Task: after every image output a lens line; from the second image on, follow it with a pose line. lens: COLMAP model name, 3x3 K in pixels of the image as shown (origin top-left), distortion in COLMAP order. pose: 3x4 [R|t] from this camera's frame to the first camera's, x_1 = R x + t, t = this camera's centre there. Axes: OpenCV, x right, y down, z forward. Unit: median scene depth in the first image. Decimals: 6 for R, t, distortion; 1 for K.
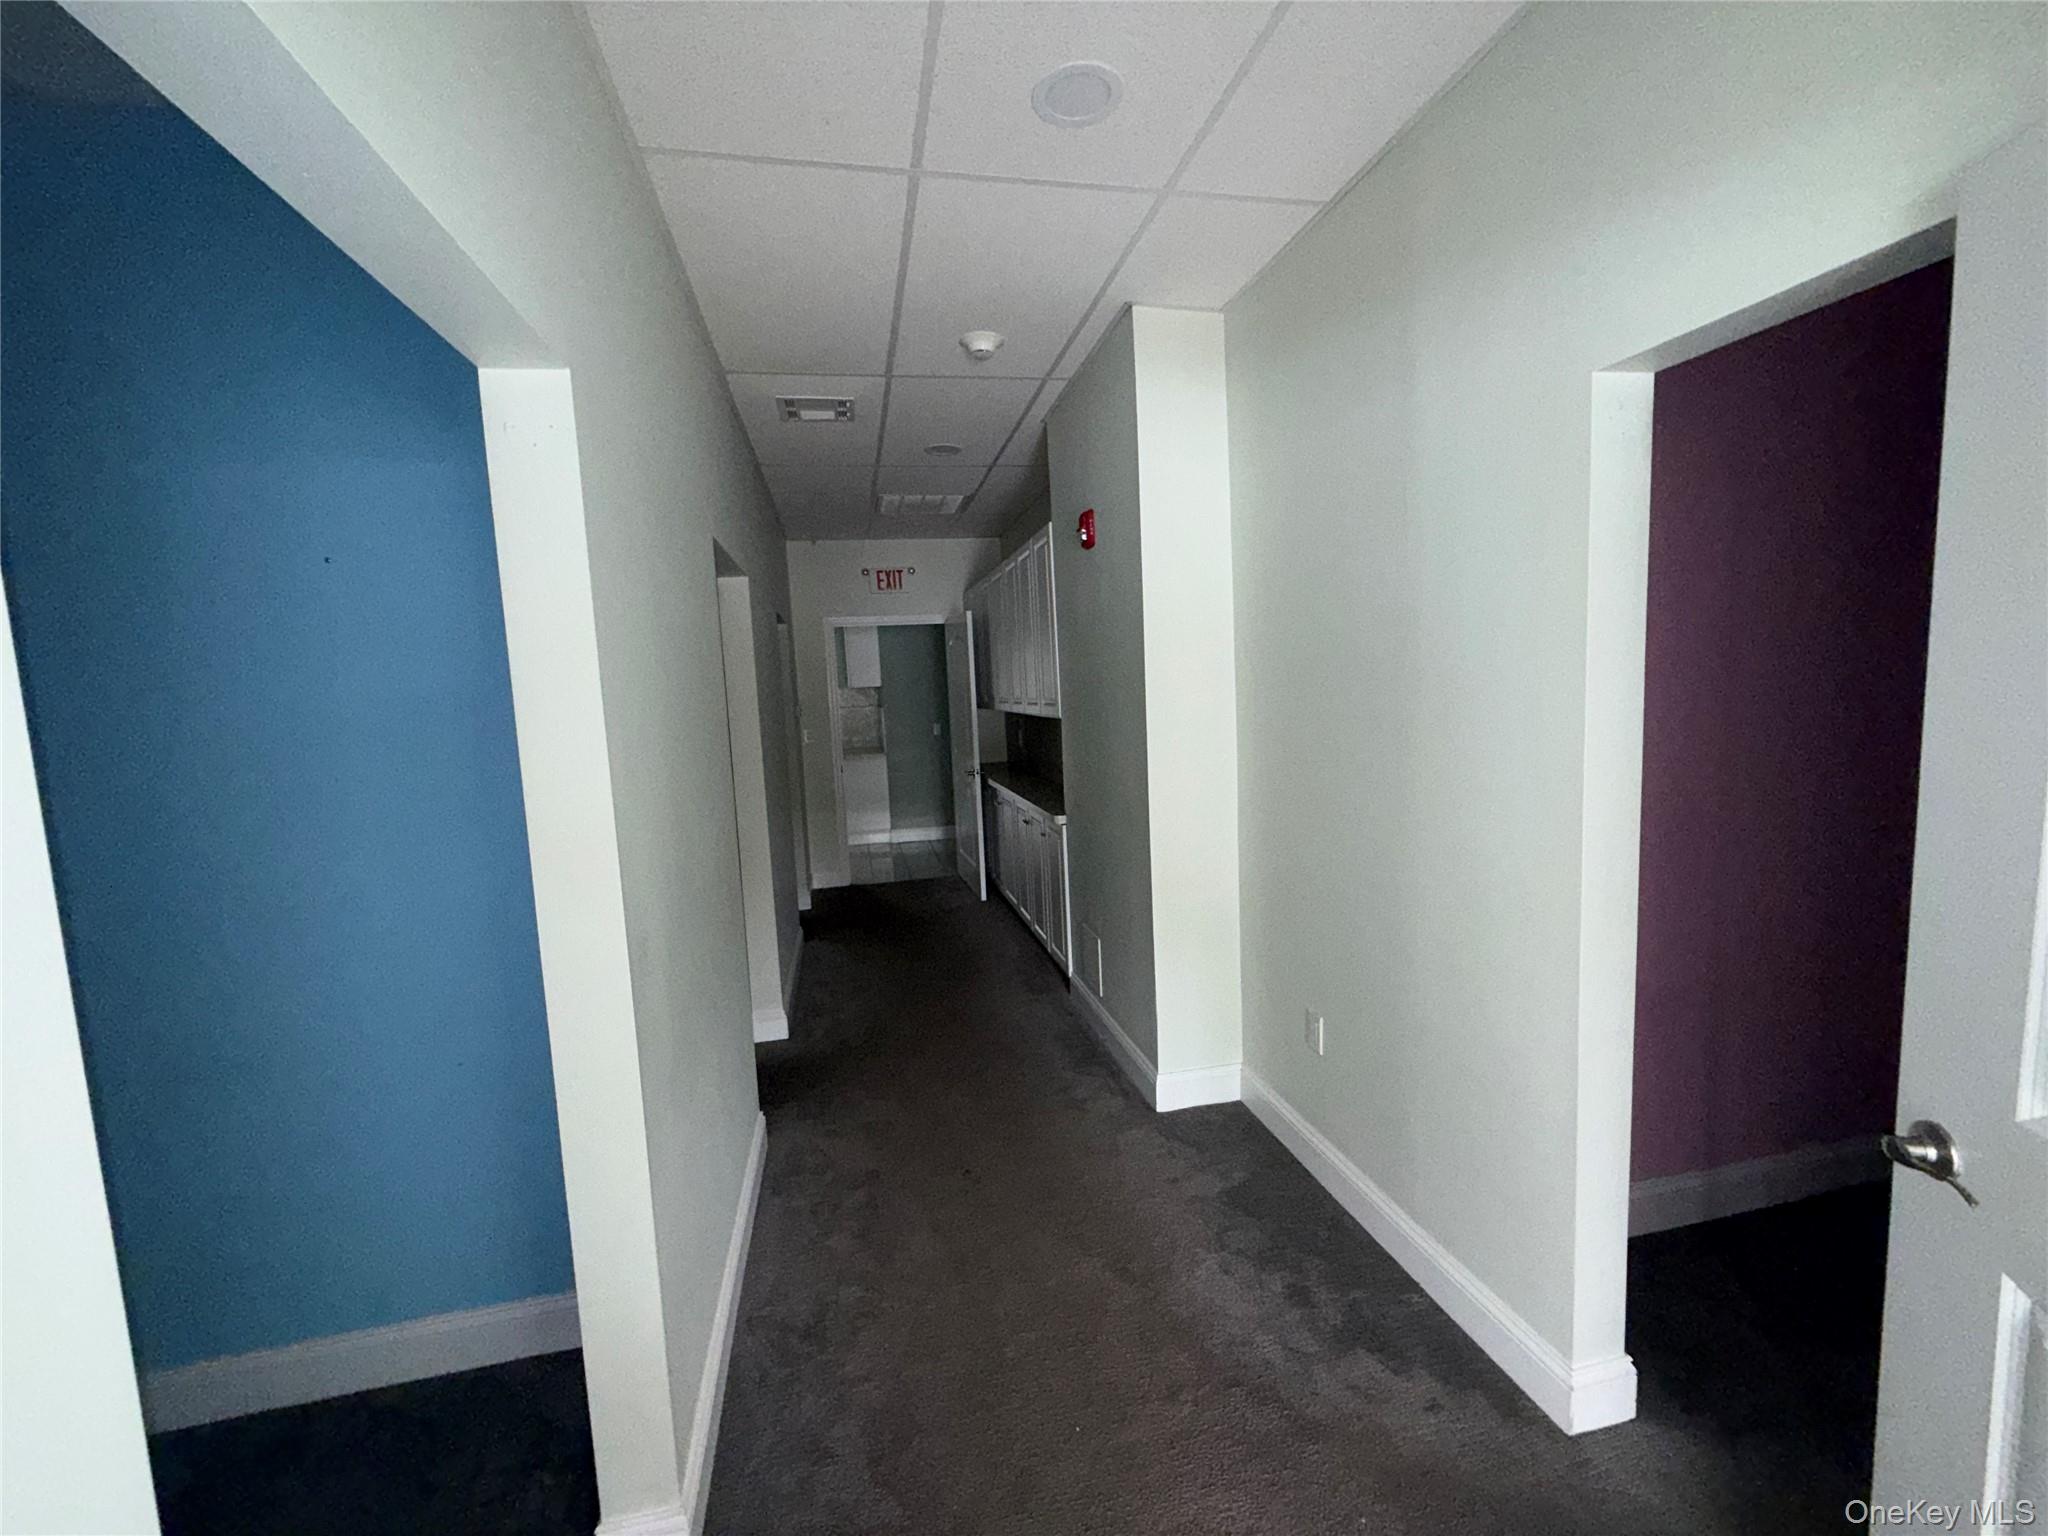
lens RADIAL K [[821.2, 0, 1024.0], [0, 821.2, 767.2], [0, 0, 1]] dist [0.000388, 0.000507]
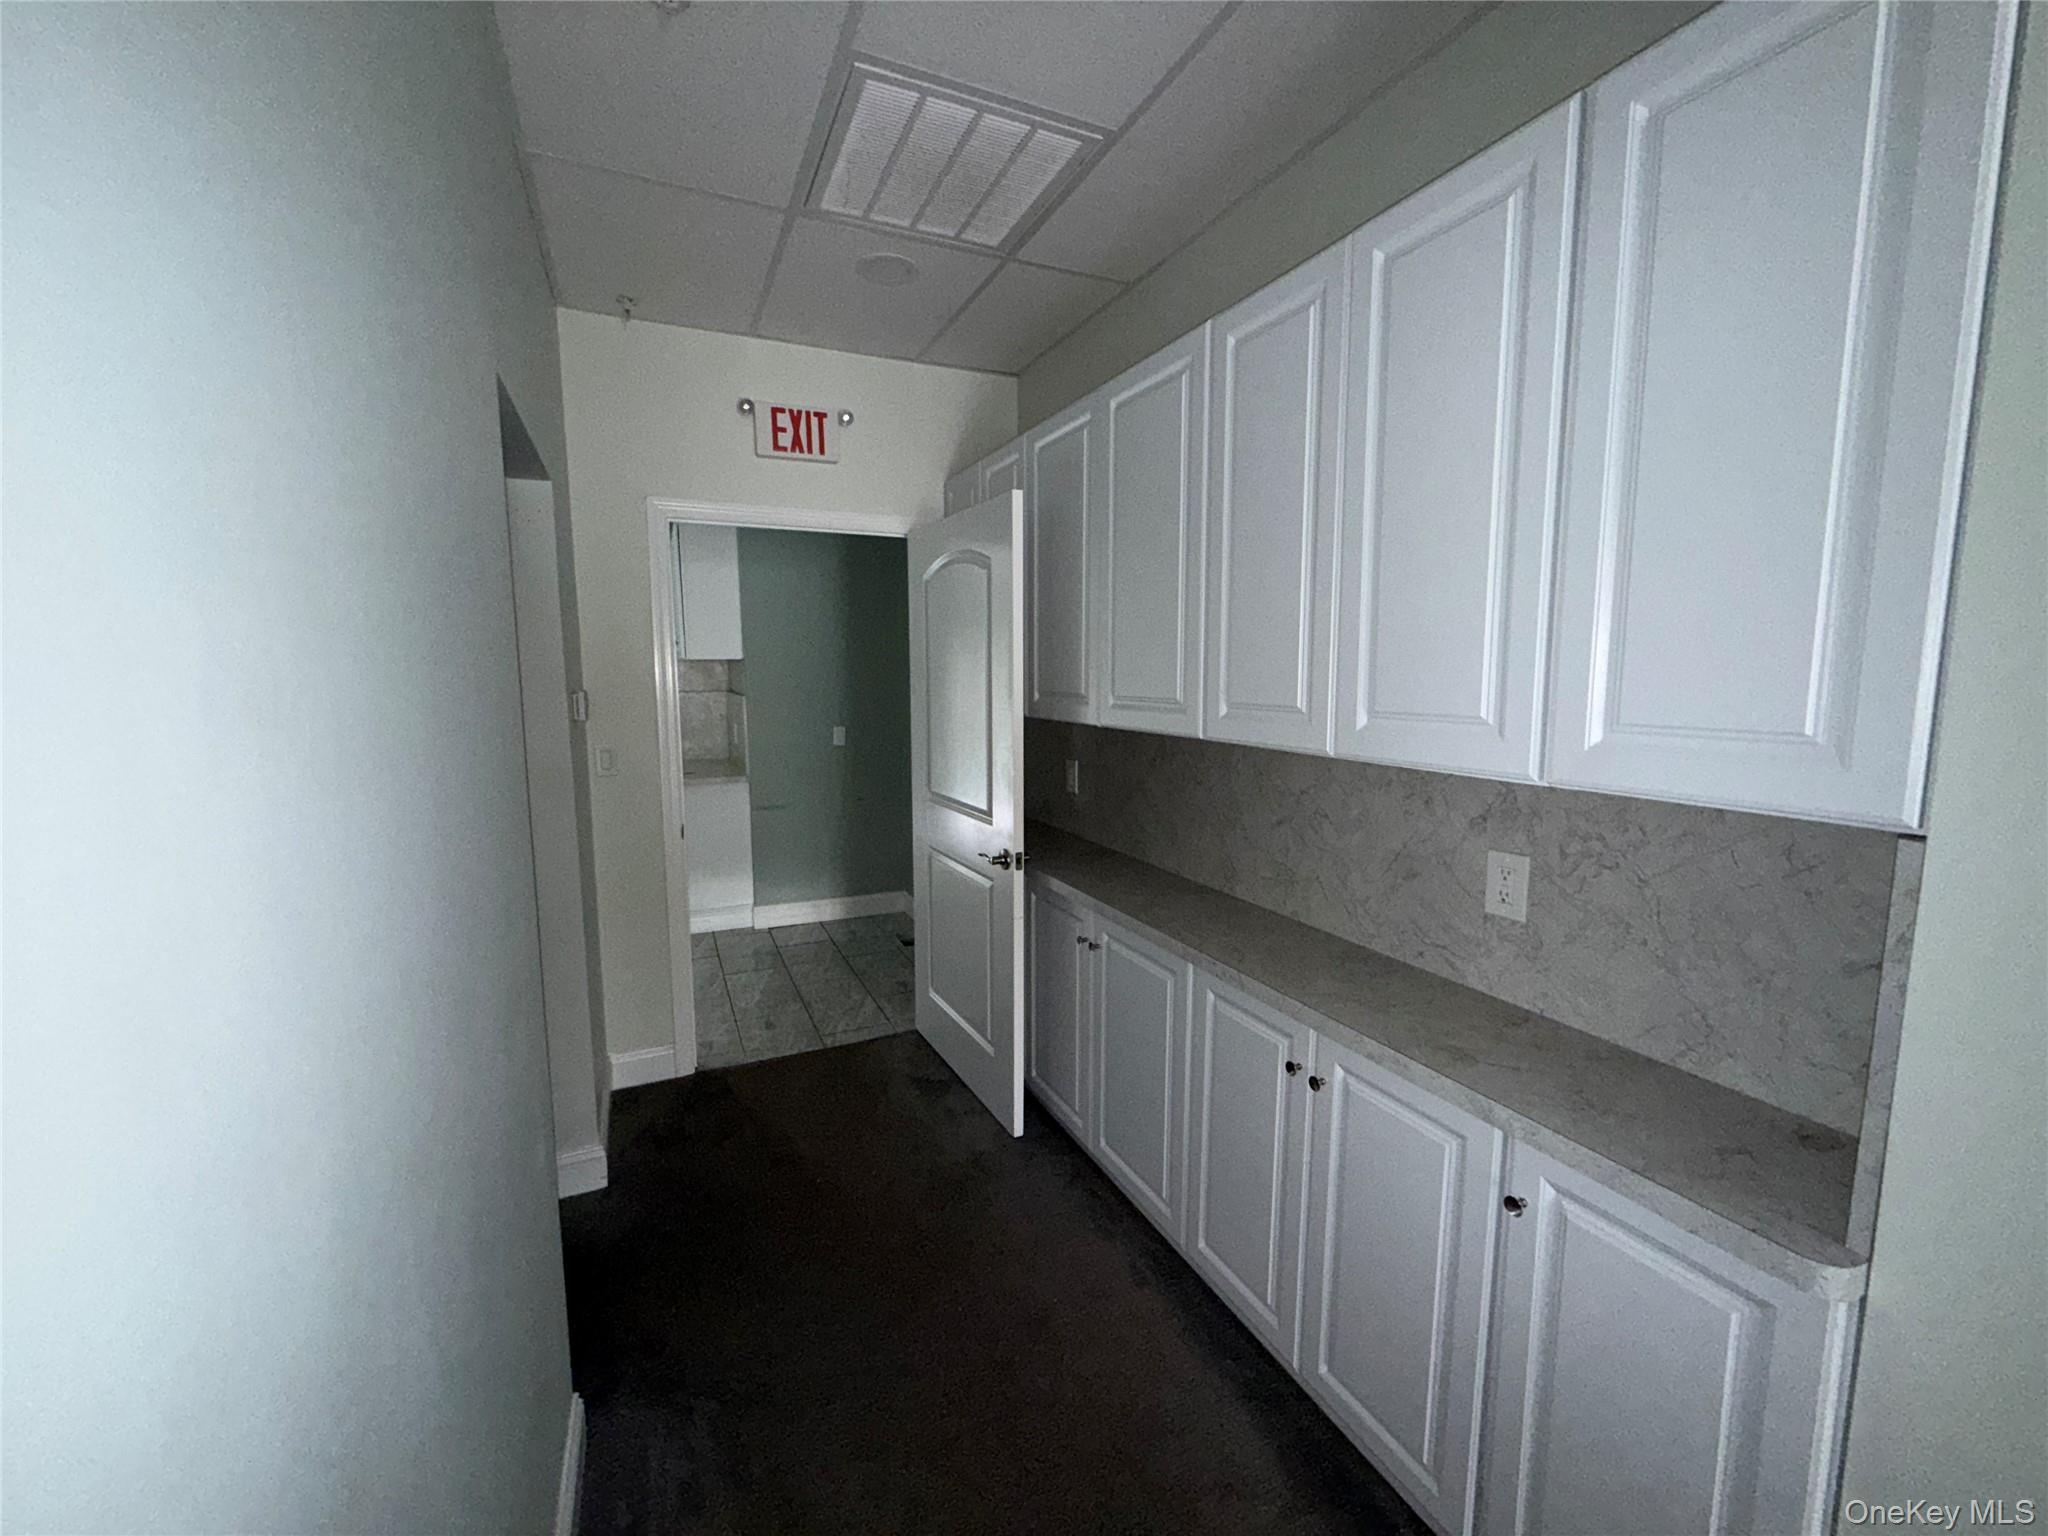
lens RADIAL K [[821.2, 0, 1012.0], [0, 821.2, 760.1], [0, 0, 1]] dist [0.000388, 0.000507]
pose [[0.977980, 0.016212, 0.208066, -0.134876], [-0.018551, 0.999785, 0.009292, -0.046315], [-0.207871, -0.012947, 0.978071, 0.499415]]
